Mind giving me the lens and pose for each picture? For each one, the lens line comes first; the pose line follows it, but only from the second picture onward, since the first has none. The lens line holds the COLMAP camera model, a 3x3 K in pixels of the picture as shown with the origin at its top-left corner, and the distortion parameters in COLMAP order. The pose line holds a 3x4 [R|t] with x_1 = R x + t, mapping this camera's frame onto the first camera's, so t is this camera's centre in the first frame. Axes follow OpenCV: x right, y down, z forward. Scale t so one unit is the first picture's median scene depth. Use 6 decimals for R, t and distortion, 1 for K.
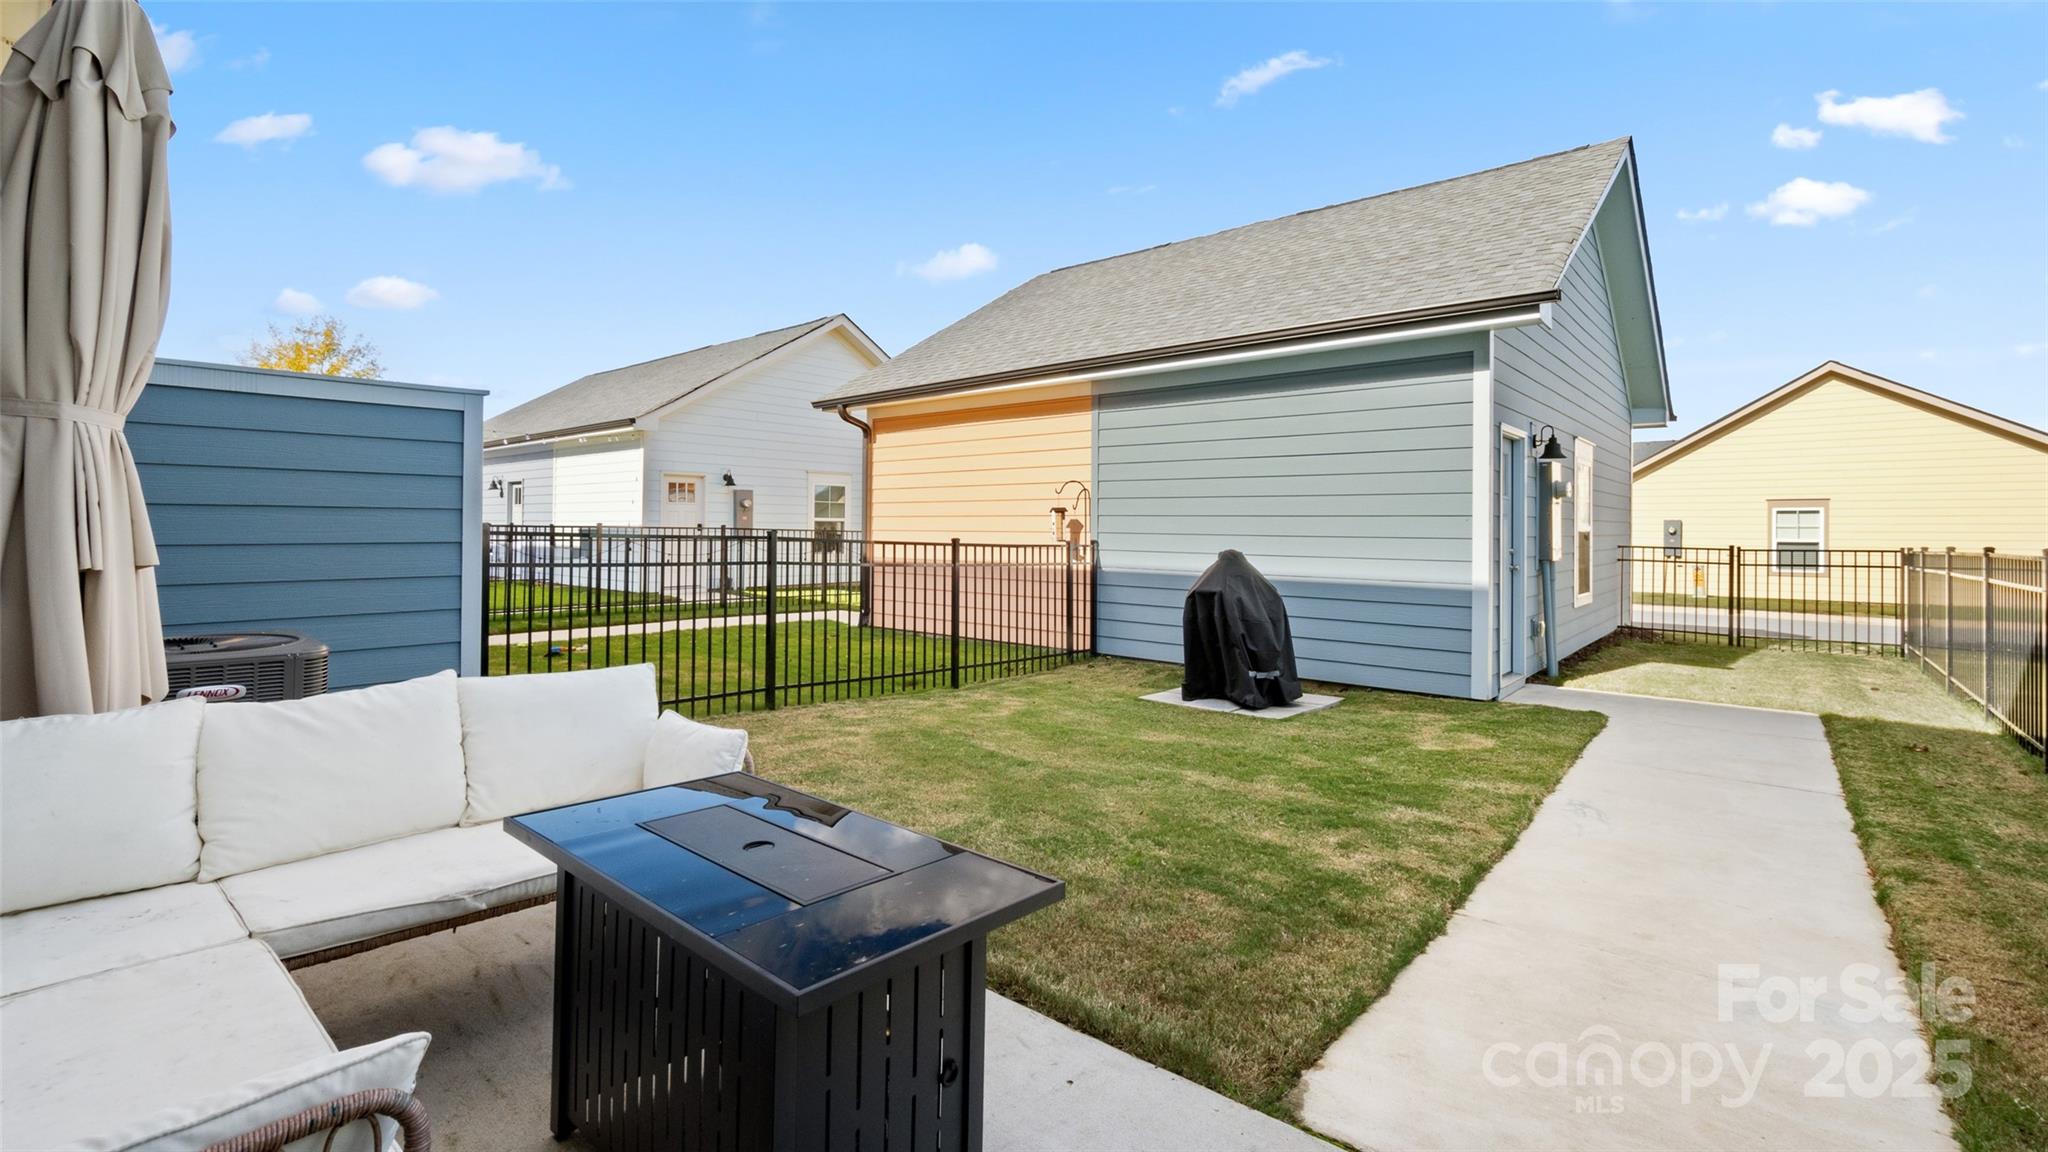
lens RADIAL K [[824.9, 0, 1020.6], [0, 824.9, 522.6], [0, 0, 1]] dist [-0.000033, 0.000025]
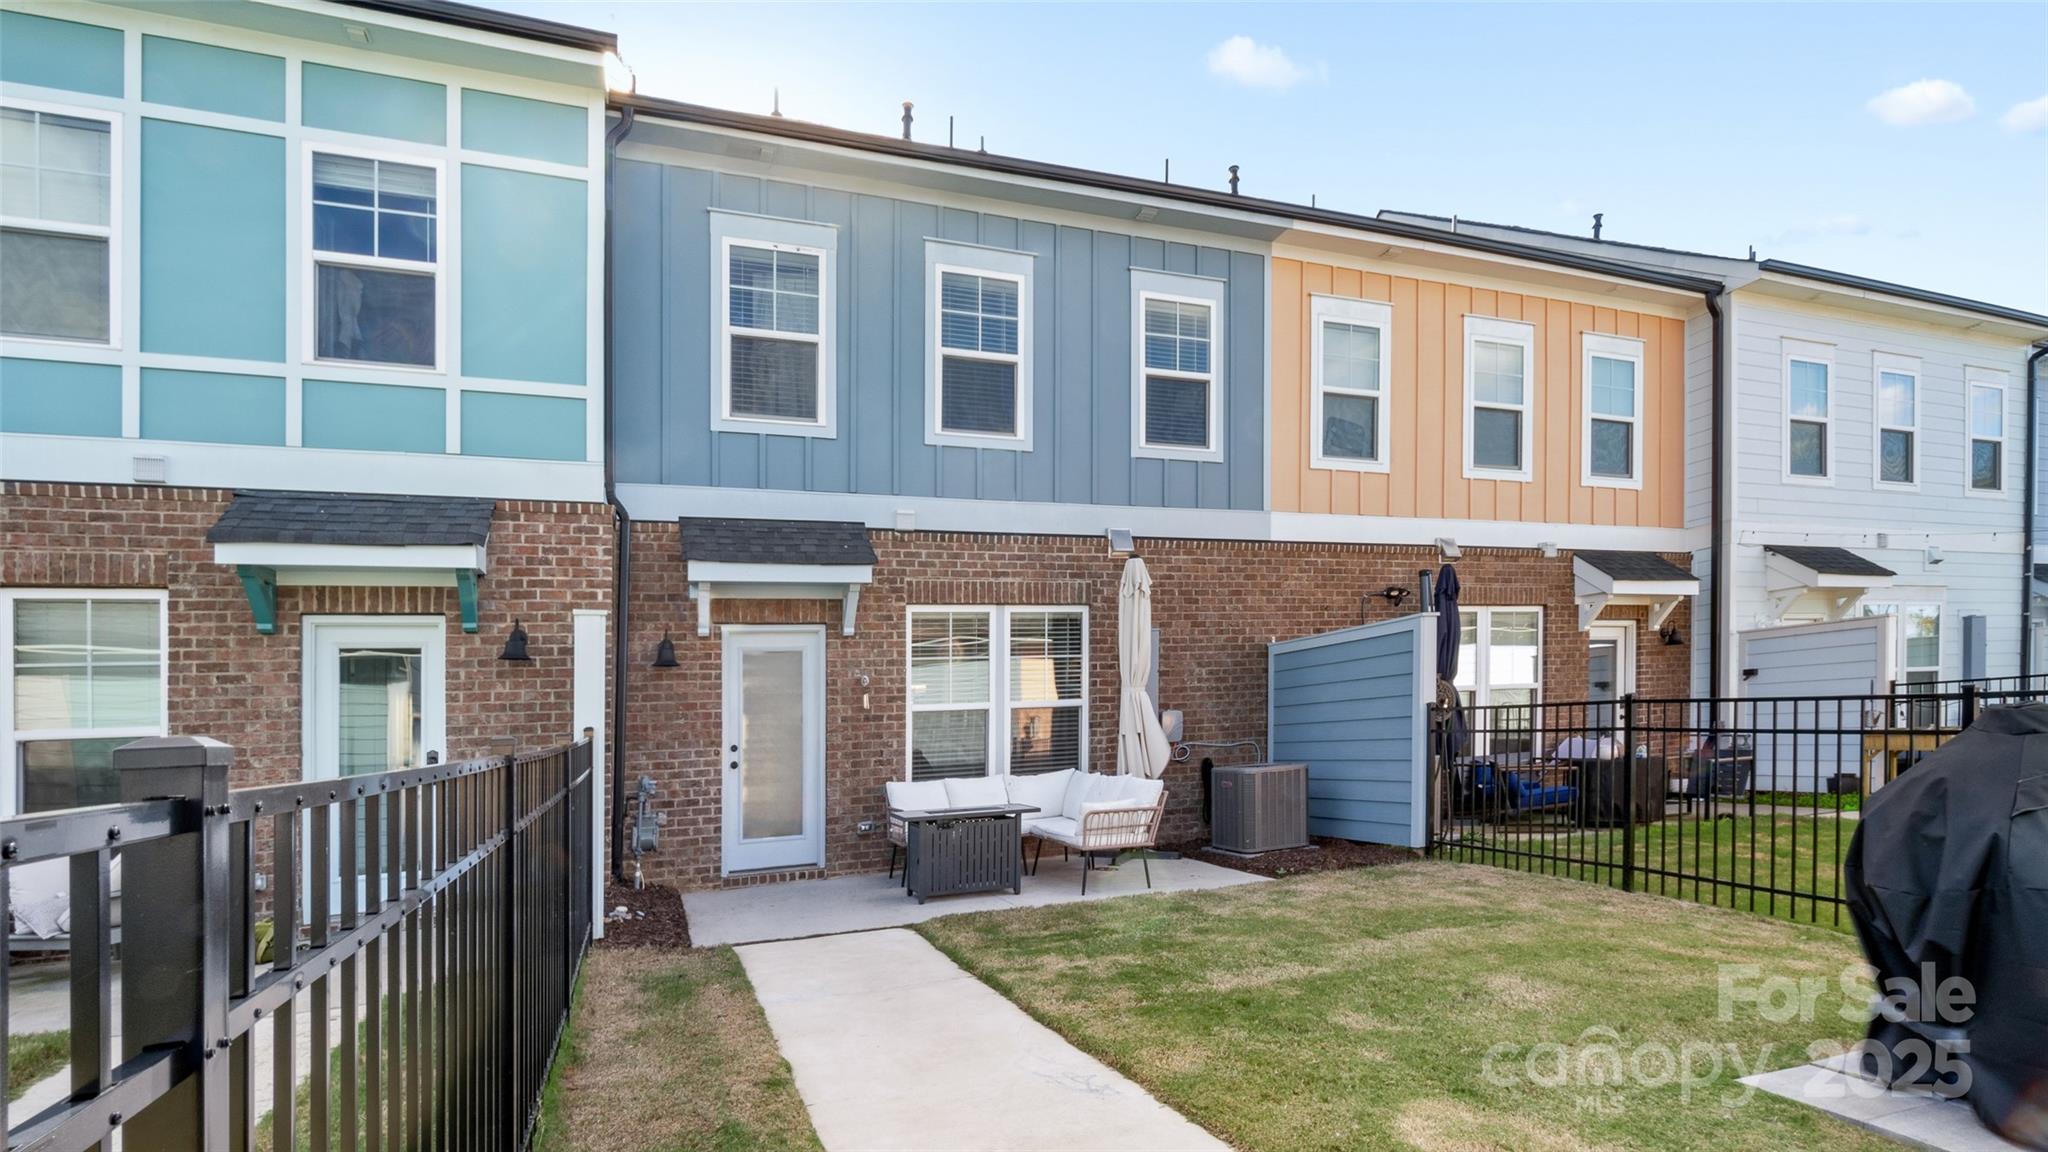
lens RADIAL K [[974.0, 0, 1024.0], [0, 974.0, 576.0], [0, 0, 1]] dist [-0.000016, 0.000037]
pose [[-0.444964, -0.138175, -0.884825, 1.012453], [0.046895, 0.983075, -0.177101, 0.043360], [0.894320, -0.120298, -0.430953, 0.915912]]
